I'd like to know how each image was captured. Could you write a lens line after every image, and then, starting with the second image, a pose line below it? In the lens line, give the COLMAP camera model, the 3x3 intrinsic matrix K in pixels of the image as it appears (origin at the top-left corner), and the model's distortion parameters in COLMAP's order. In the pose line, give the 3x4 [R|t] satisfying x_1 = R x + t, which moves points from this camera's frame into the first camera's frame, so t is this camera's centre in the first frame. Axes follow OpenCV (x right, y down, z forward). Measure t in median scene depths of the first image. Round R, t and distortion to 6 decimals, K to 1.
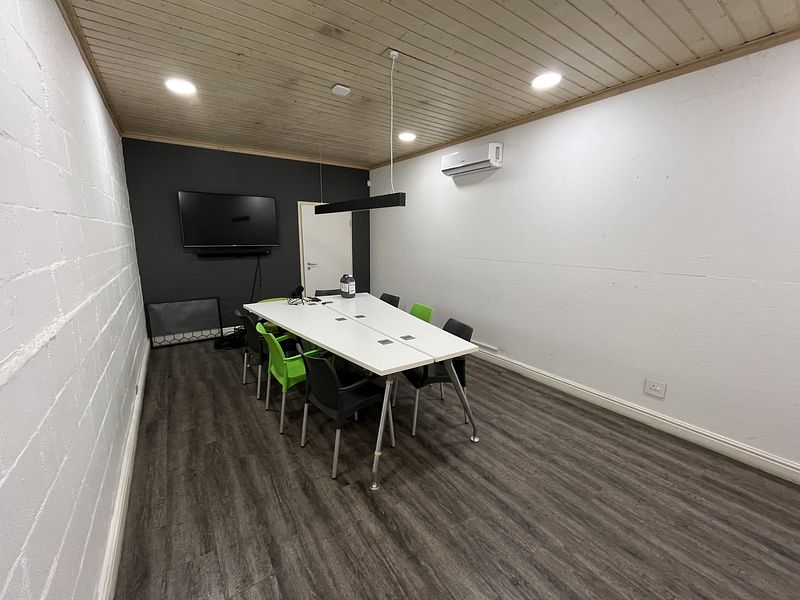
lens RADIAL K [[322.9, 0, 398.0], [0, 322.9, 298.6], [0, 0, 1]] dist [-0.002536, -0.000184]
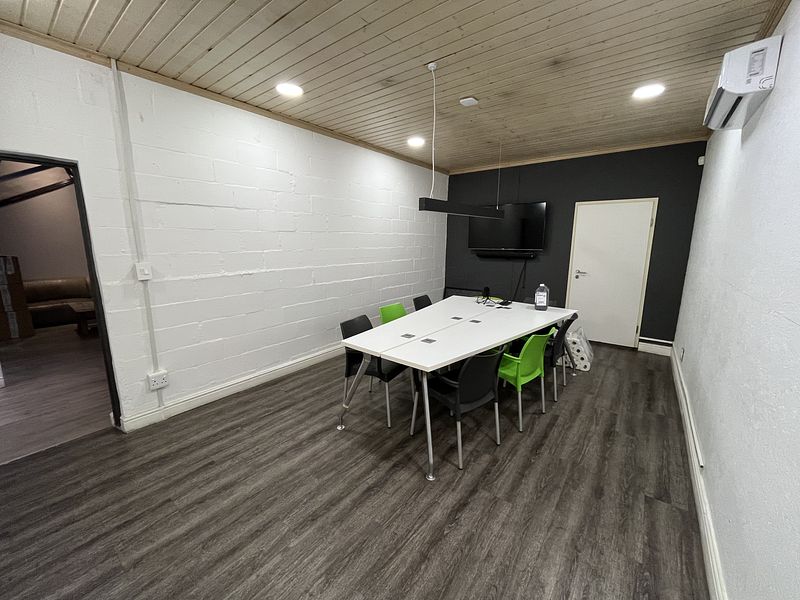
lens RADIAL K [[322.9, 0, 397.6], [0, 322.9, 299.7], [0, 0, 1]] dist [-0.002536, -0.000184]
pose [[0.301267, 0.168489, -0.938536, 0.995289], [-0.180183, 0.976592, 0.117483, -0.113303], [0.936361, 0.133715, 0.324573, 0.617665]]
